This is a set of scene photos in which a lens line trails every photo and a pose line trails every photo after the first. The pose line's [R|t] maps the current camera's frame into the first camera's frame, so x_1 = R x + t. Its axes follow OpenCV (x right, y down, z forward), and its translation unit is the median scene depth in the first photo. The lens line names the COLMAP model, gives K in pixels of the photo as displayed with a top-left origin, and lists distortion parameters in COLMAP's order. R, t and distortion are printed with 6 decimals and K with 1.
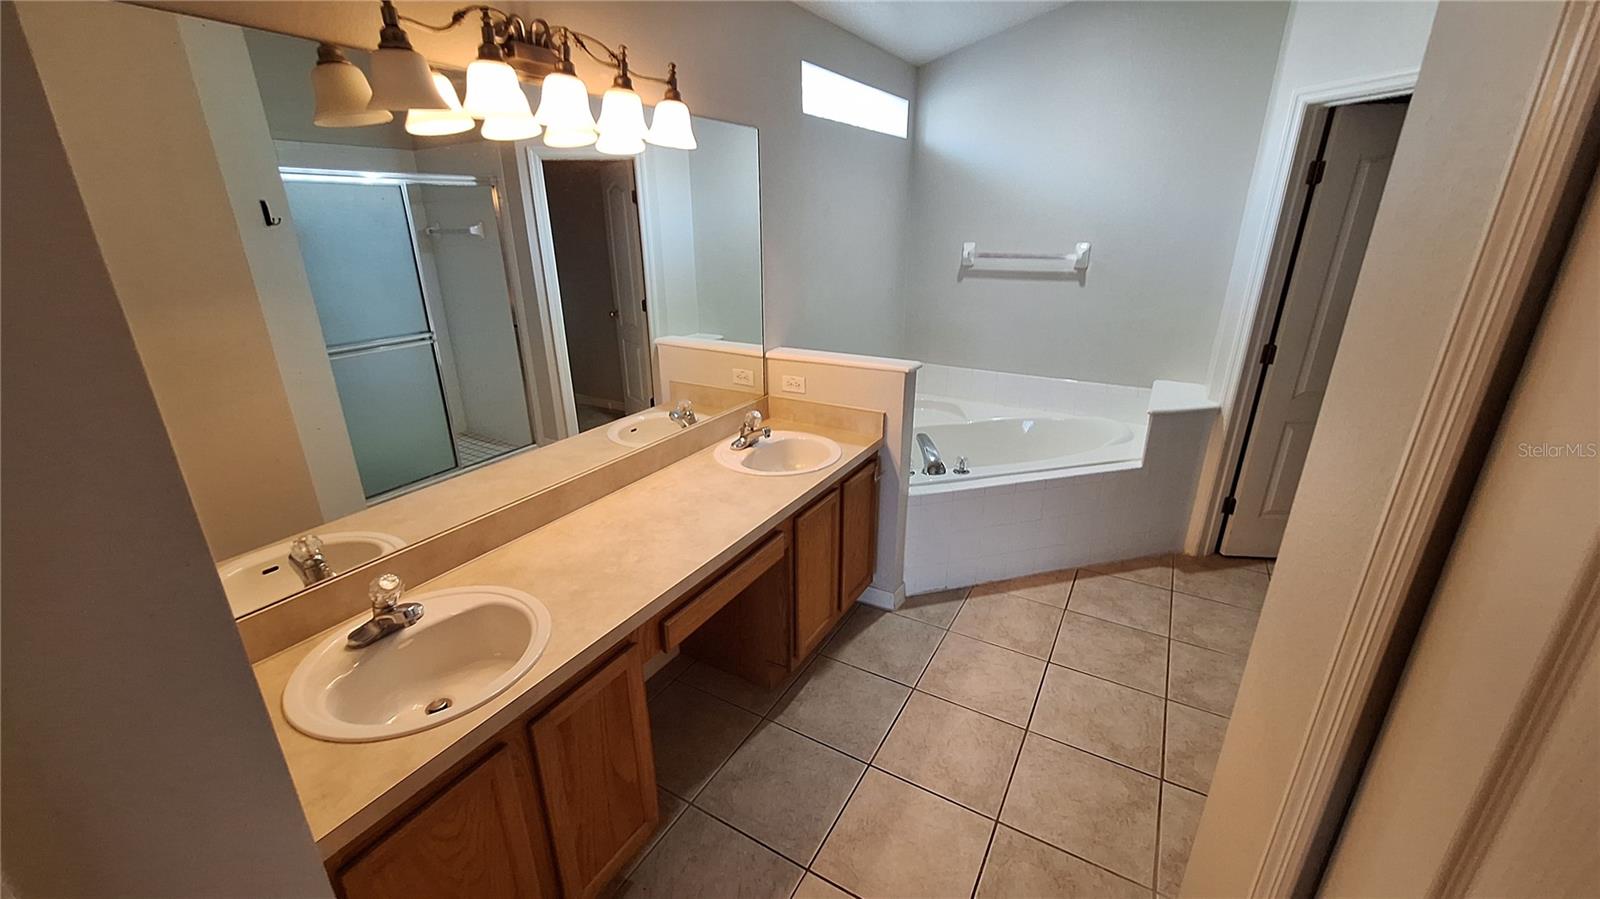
lens RADIAL K [[631.7, 0, 797.1], [0, 631.7, 449.8], [0, 0, 1]] dist [-0.010110, -0.000453]
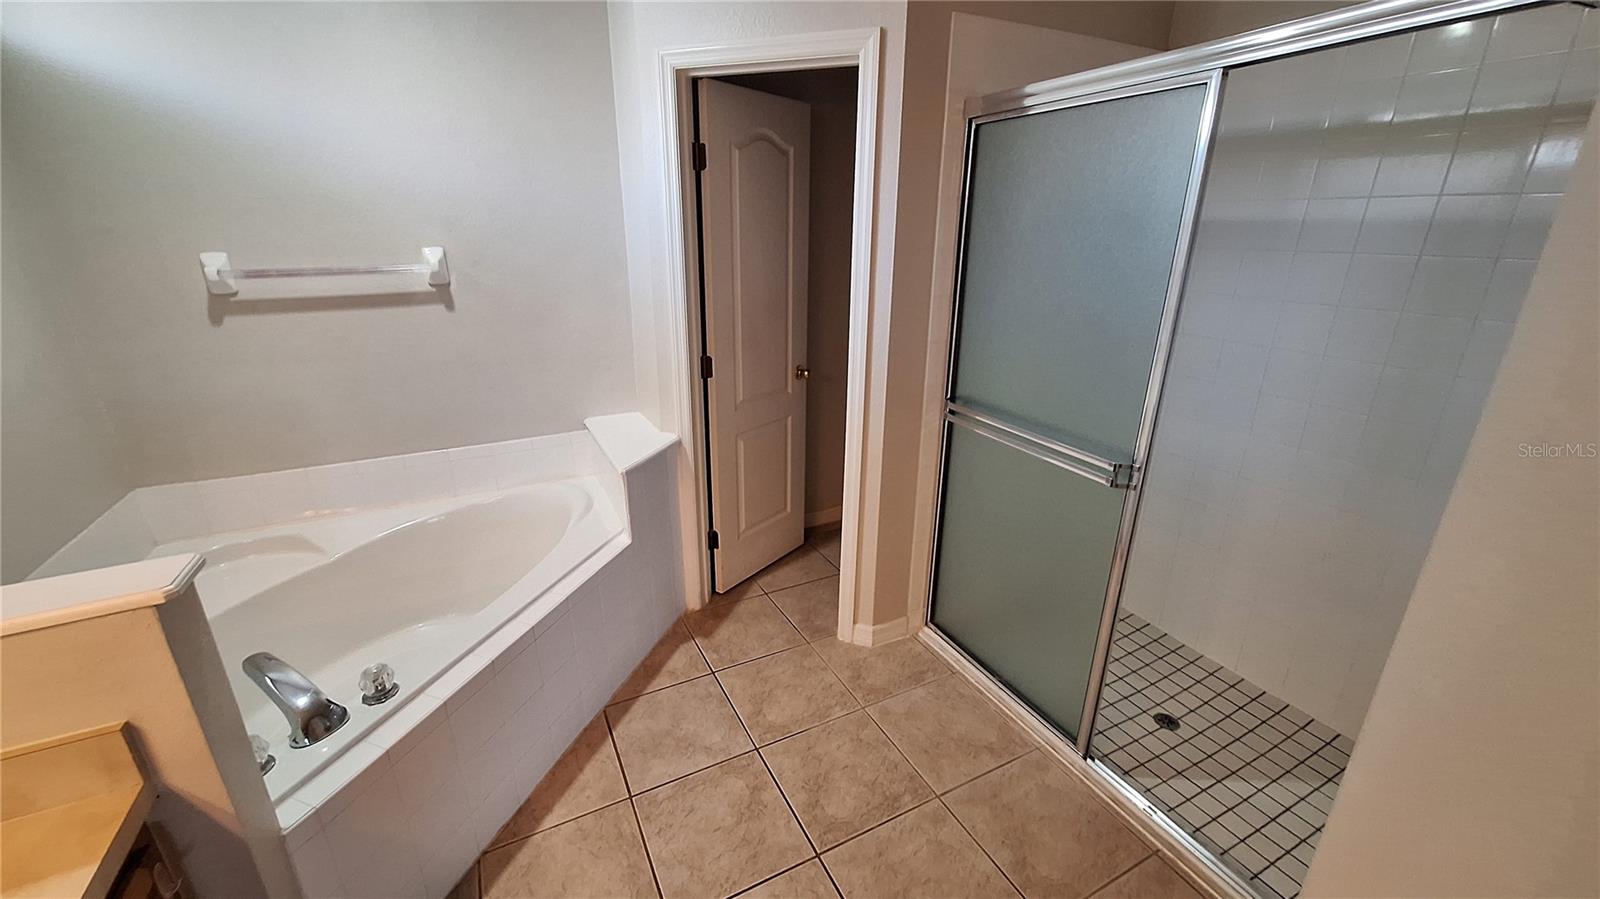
lens RADIAL K [[631.7, 0, 794.7], [0, 631.7, 455.2], [0, 0, 1]] dist [-0.010110, -0.000453]
pose [[0.545010, -0.278654, 0.790769, 0.090463], [0.283344, 0.948879, 0.139084, -0.118913], [-0.789100, 0.148257, 0.596104, 0.385290]]
